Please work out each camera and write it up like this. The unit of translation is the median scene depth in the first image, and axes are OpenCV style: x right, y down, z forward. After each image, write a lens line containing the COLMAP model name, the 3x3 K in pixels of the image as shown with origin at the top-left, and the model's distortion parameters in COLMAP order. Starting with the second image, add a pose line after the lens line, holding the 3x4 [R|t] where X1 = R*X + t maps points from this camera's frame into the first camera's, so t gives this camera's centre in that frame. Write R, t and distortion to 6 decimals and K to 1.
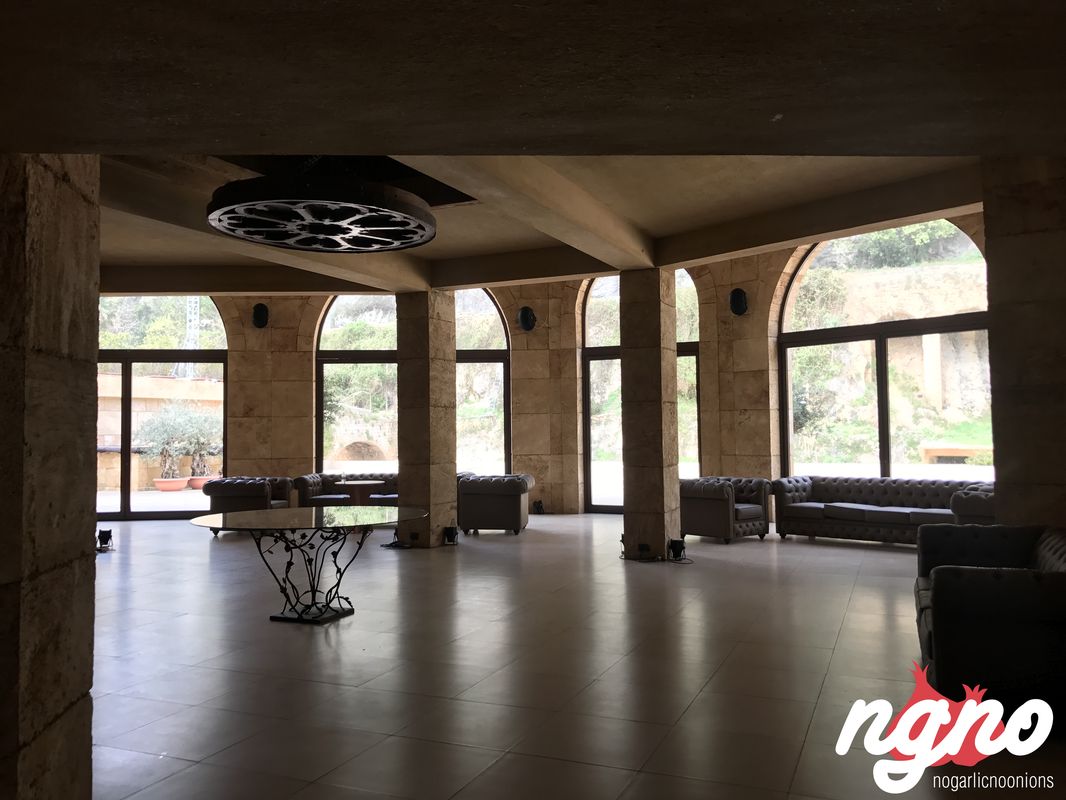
lens RADIAL K [[885.7, 0, 541.7], [0, 885.7, 376.6], [0, 0, 1]] dist [0.021678, 0.011437]
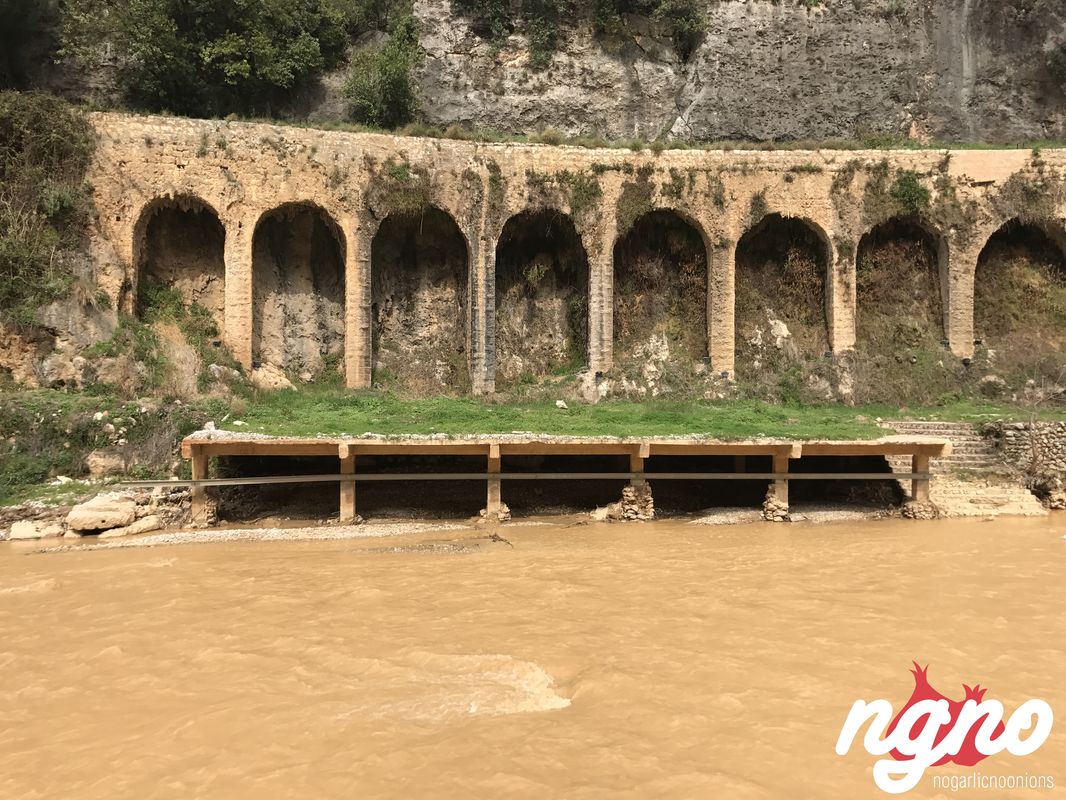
lens RADIAL K [[885.7, 0, 530.4], [0, 885.7, 390.0], [0, 0, 1]] dist [0.021678, 0.011437]
pose [[0.789780, 0.011381, 0.613285, 0.228695], [-0.050125, 0.997681, 0.046036, 0.014713], [-0.611339, -0.067099, 0.788519, 0.408707]]
